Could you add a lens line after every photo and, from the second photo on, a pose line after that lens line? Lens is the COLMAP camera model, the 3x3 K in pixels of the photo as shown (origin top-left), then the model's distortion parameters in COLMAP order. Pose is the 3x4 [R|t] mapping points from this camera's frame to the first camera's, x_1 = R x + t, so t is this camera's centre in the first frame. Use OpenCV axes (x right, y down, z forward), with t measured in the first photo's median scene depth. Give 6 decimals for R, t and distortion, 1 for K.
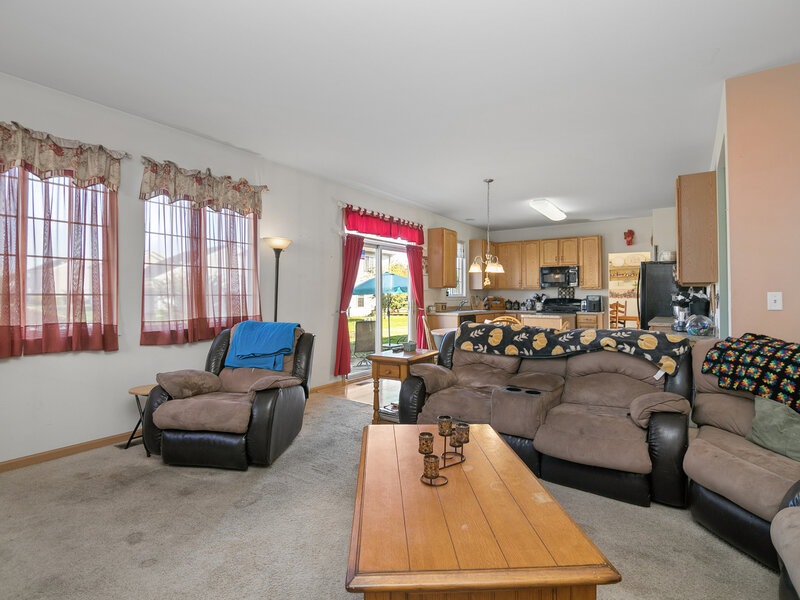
lens RADIAL K [[400.0, 0, 397.6], [0, 400.0, 296.5], [0, 0, 1]] dist [-0.000102, -0.000113]
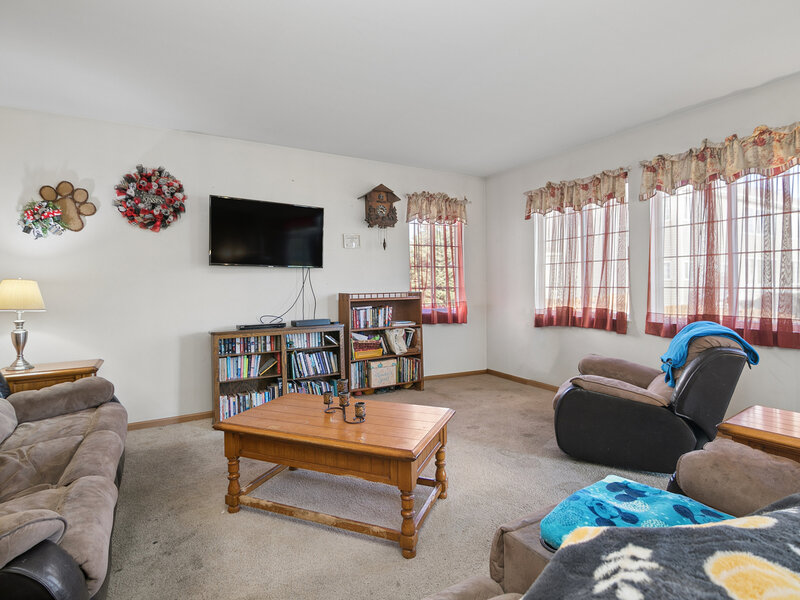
lens RADIAL K [[394.2, 0, 398.8], [0, 394.2, 284.3], [0, 0, 1]] dist [-0.002608, -0.000854]
pose [[-0.399522, 0.000304, -0.916724, 0.277158], [0.004506, 0.999989, -0.001632, -0.006660], [0.916713, -0.004783, -0.399519, 0.364849]]
